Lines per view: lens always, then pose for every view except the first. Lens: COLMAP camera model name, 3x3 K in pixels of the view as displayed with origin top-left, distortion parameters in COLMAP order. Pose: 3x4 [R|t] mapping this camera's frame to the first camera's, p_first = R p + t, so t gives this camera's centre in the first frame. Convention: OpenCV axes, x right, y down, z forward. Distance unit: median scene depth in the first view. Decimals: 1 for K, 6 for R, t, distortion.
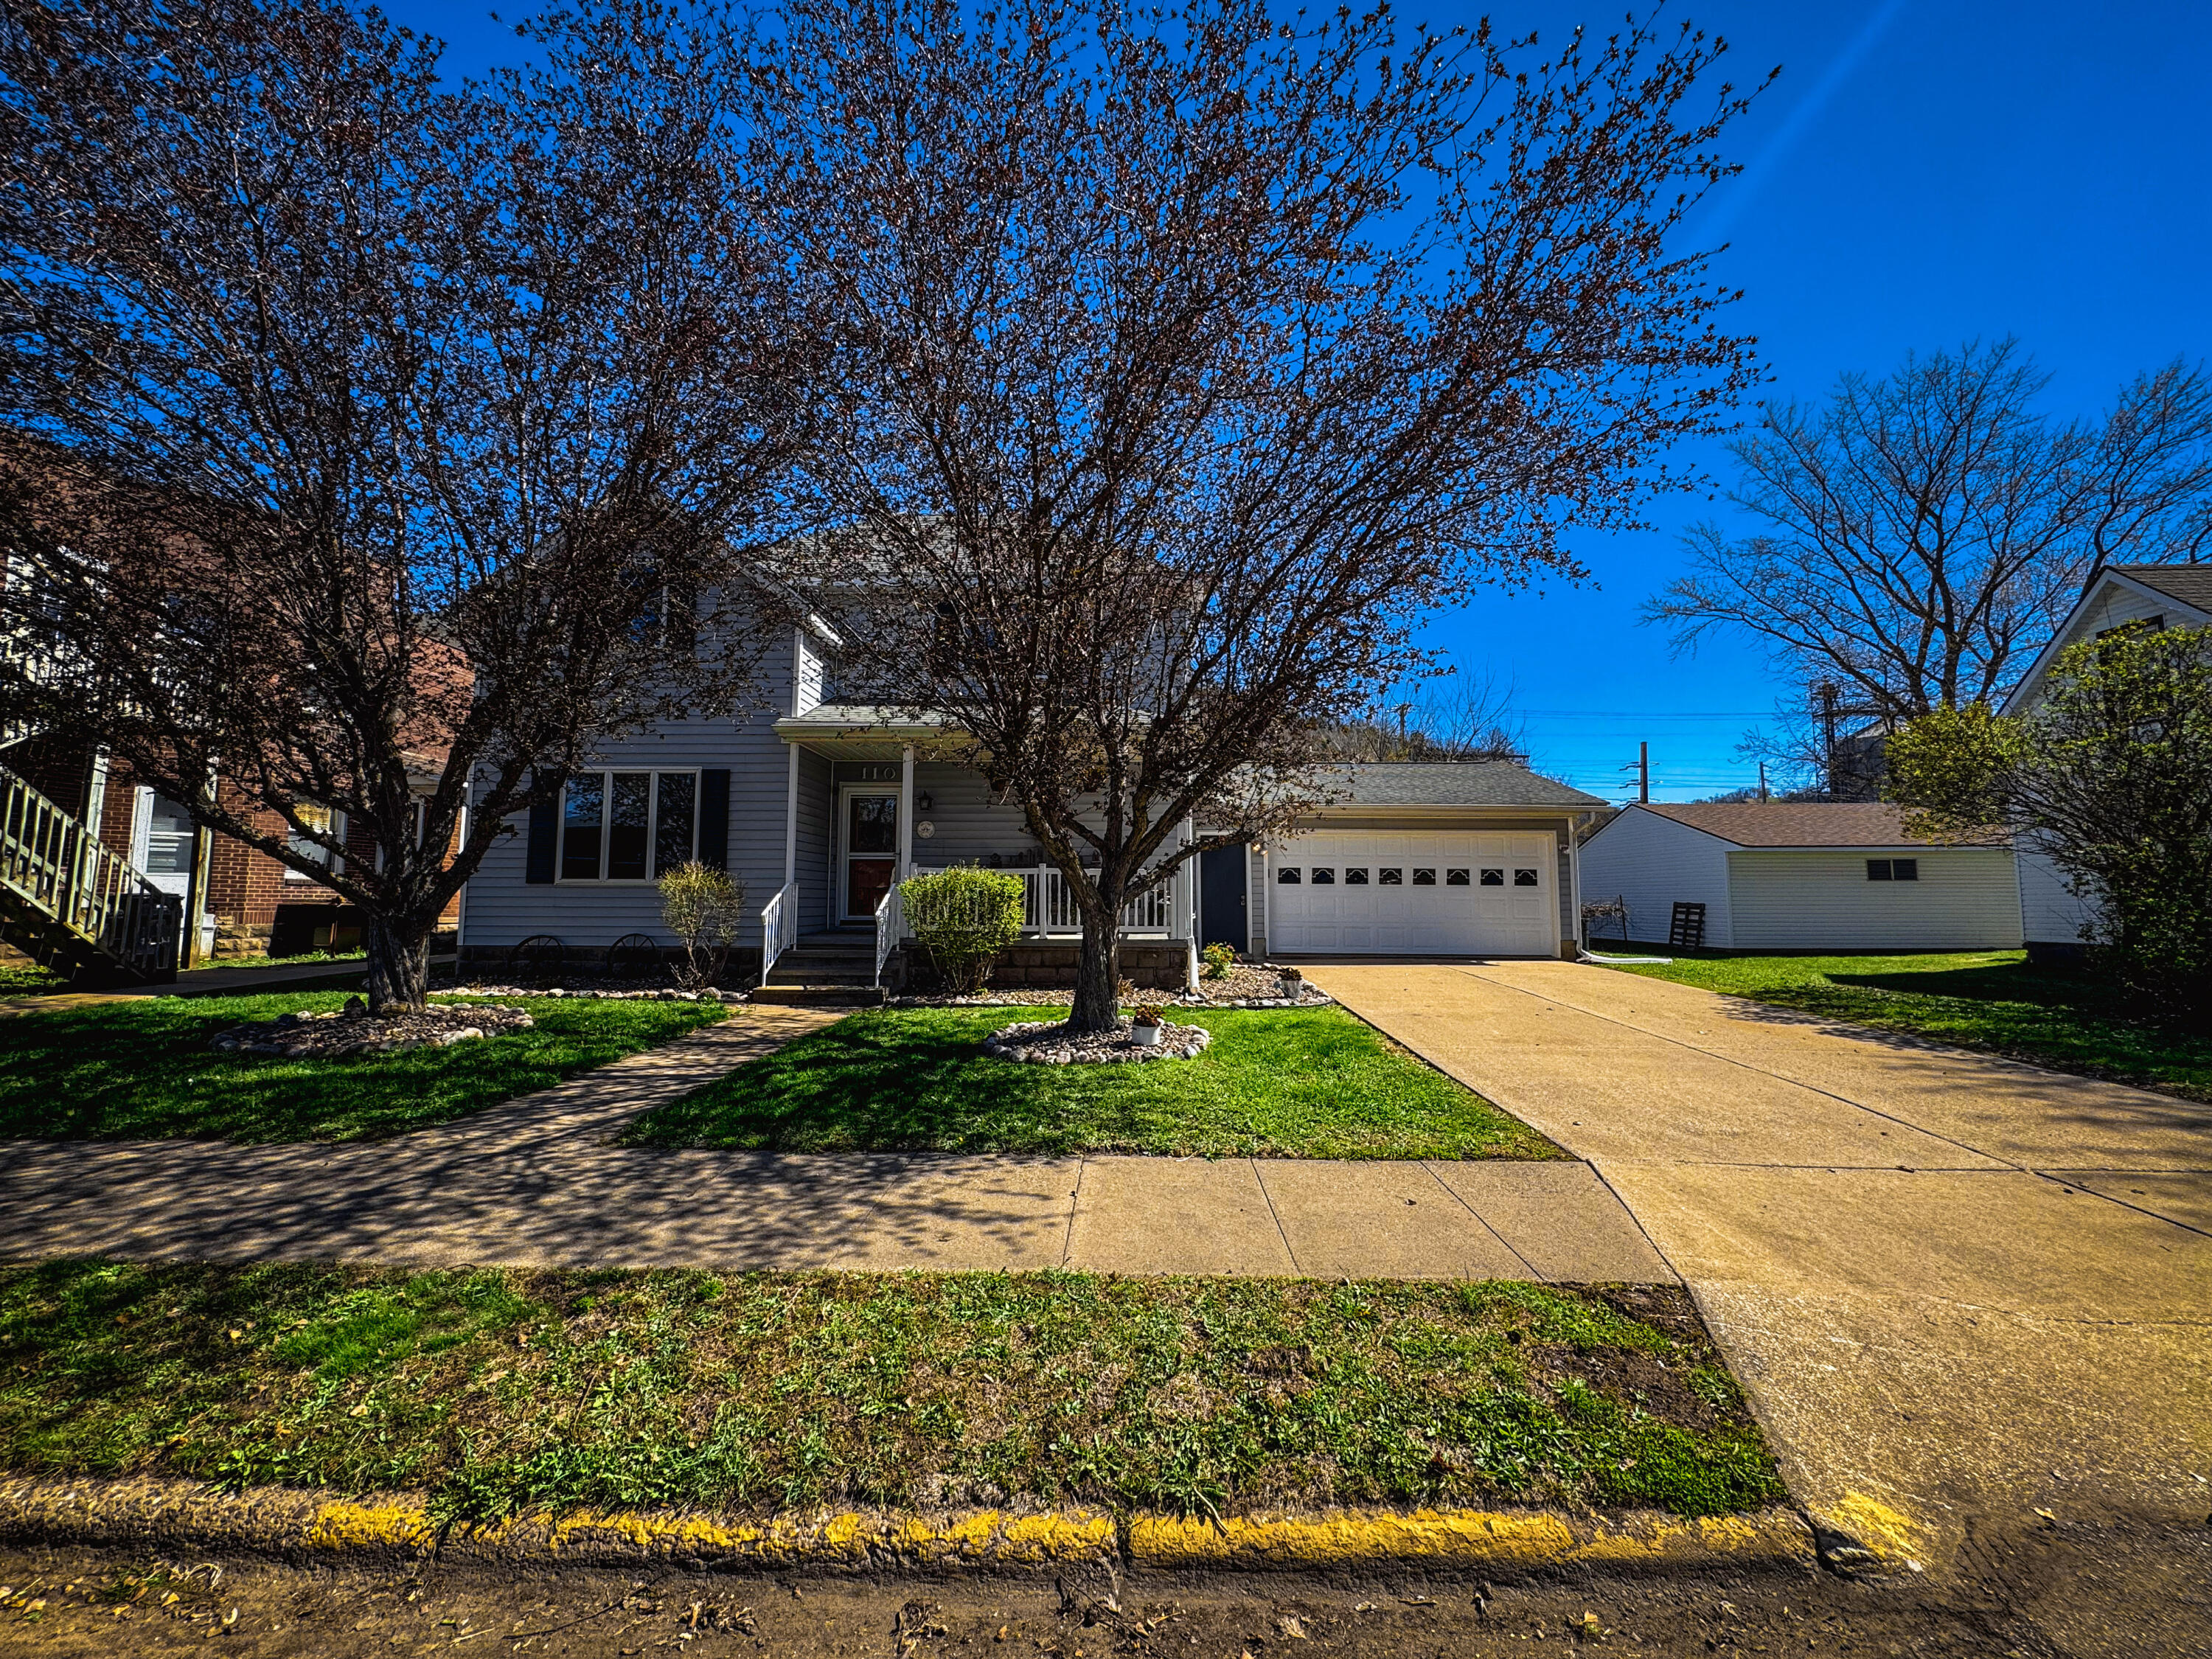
lens RADIAL K [[879.3, 0, 1105.8], [0, 879.3, 823.5], [0, 0, 1]] dist [-0.000629, -0.000557]
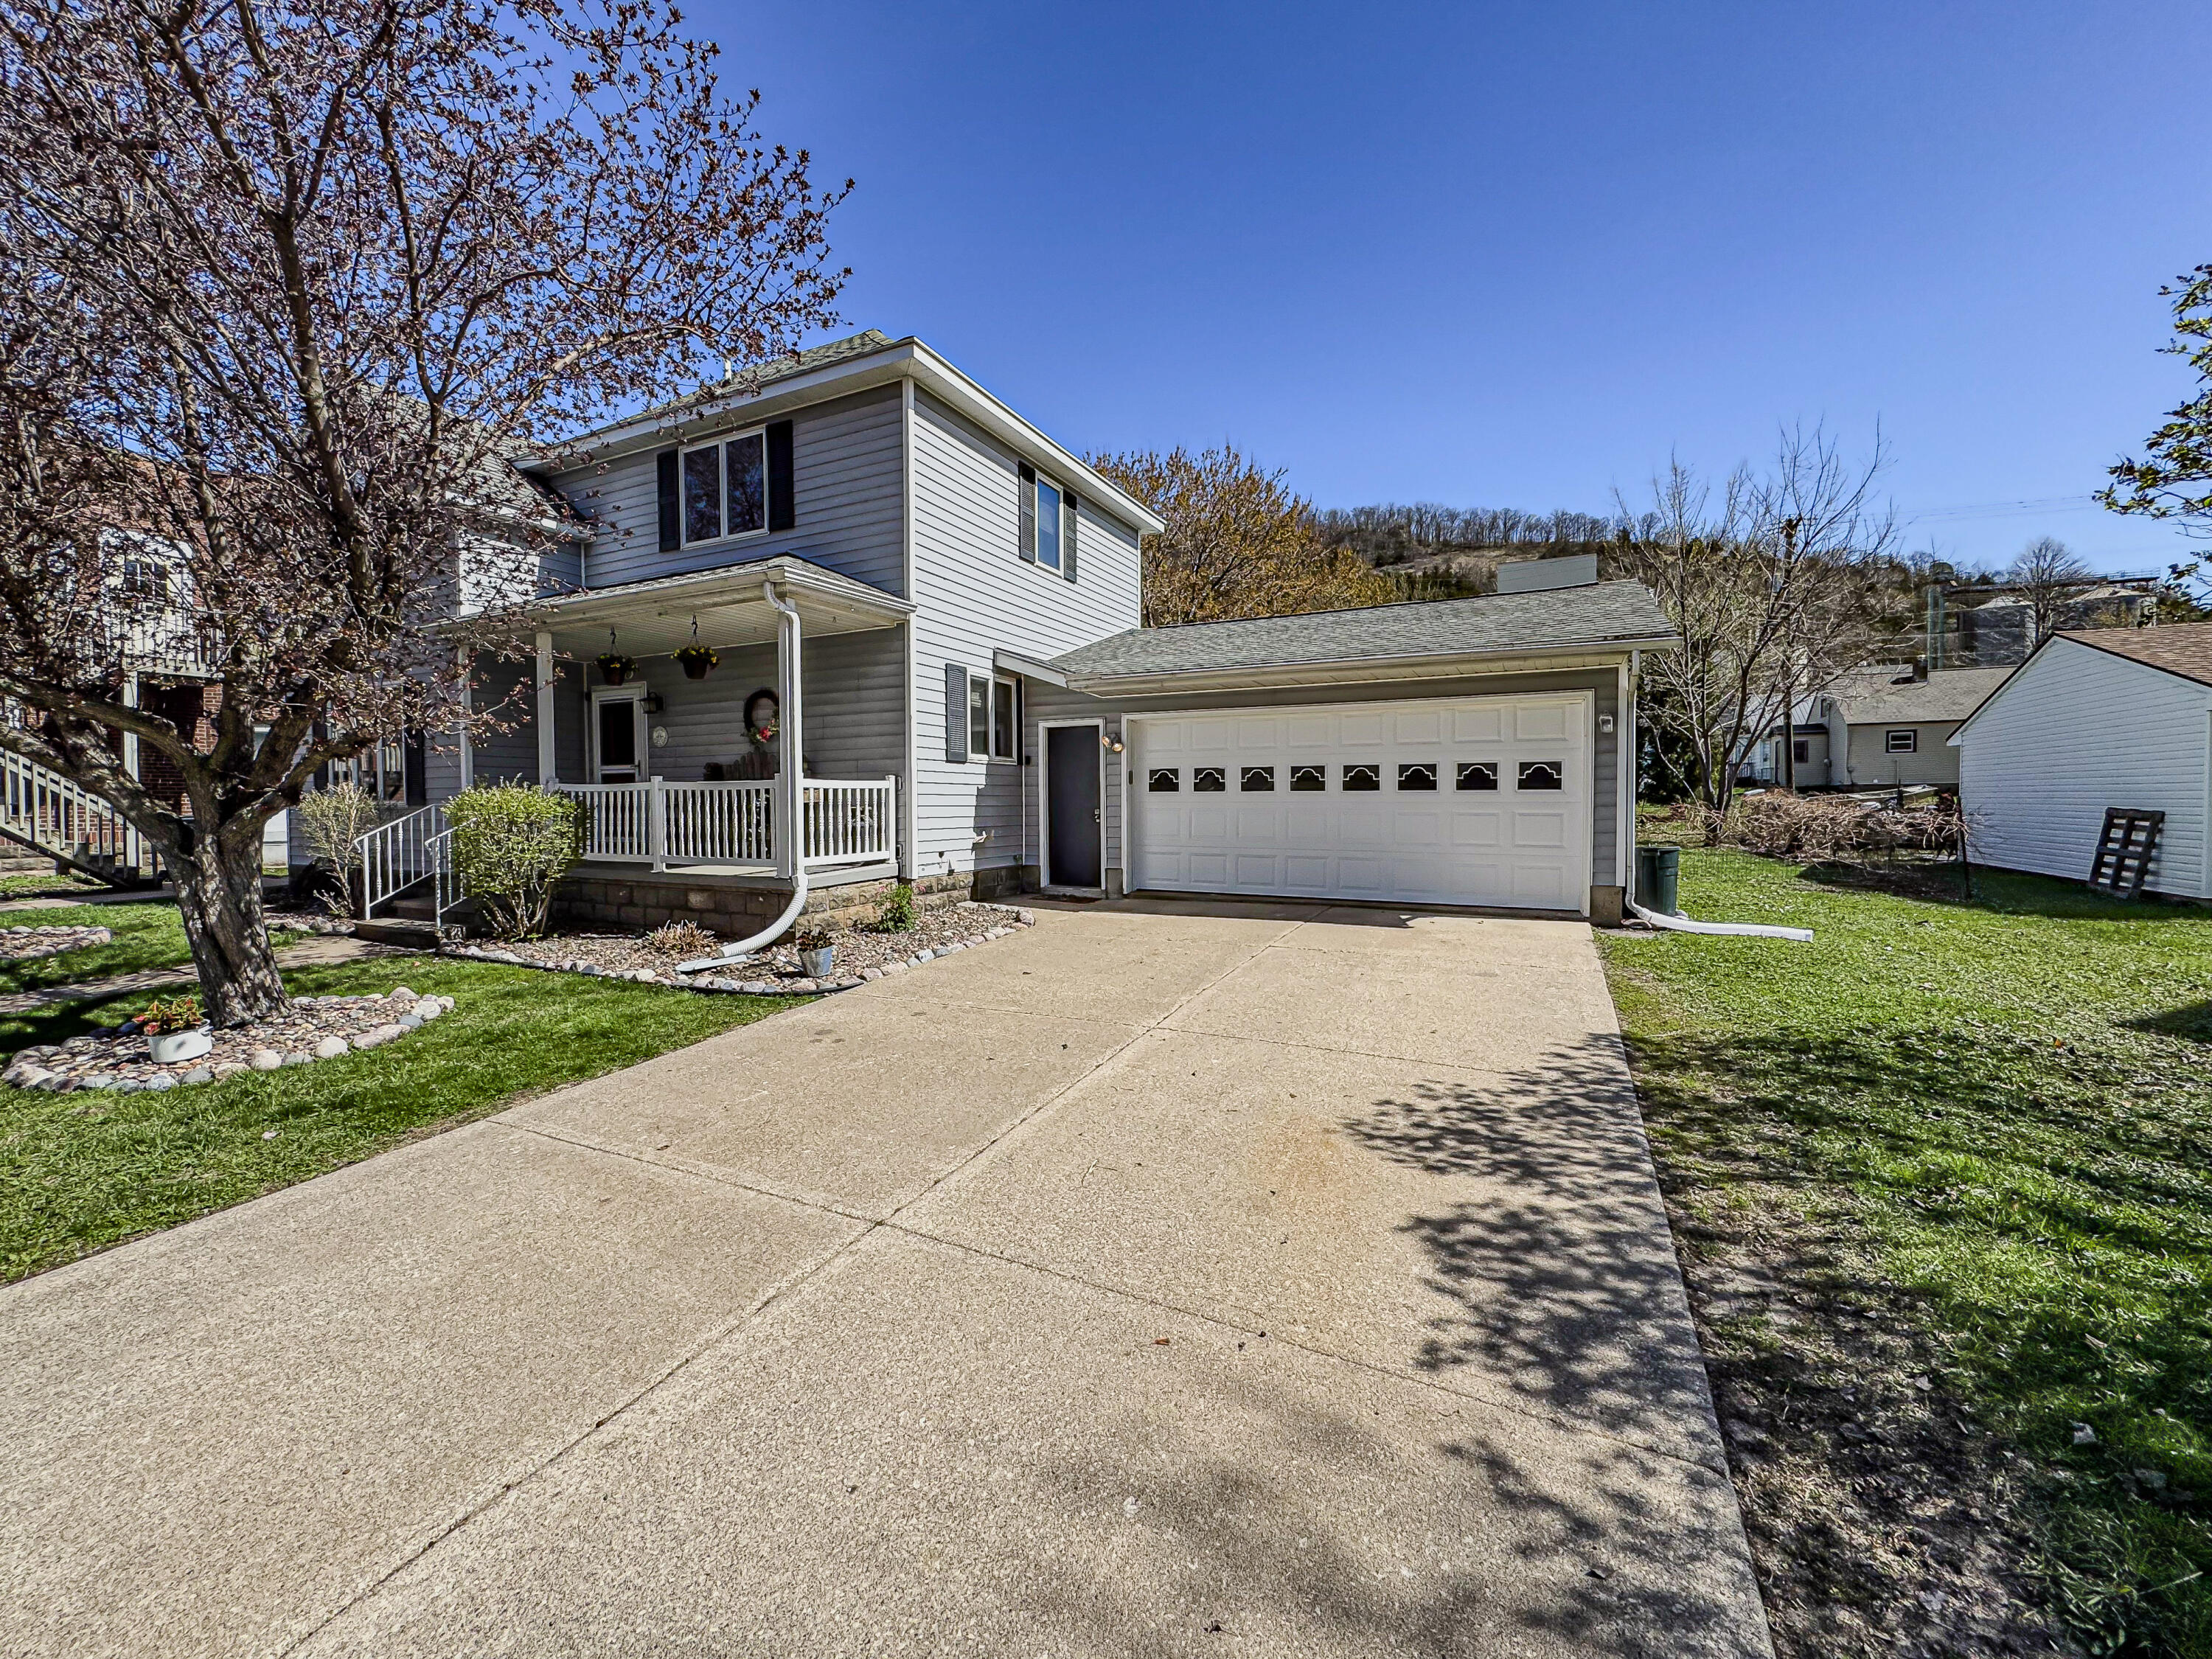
lens RADIAL K [[879.3, 0, 1105.8], [0, 879.3, 823.5], [0, 0, 1]] dist [-0.000629, -0.000557]
pose [[0.906606, 0.002563, -0.421970, 0.462871], [0.045842, 0.993465, 0.104527, 0.019183], [0.419480, -0.114109, 0.900564, 0.357450]]
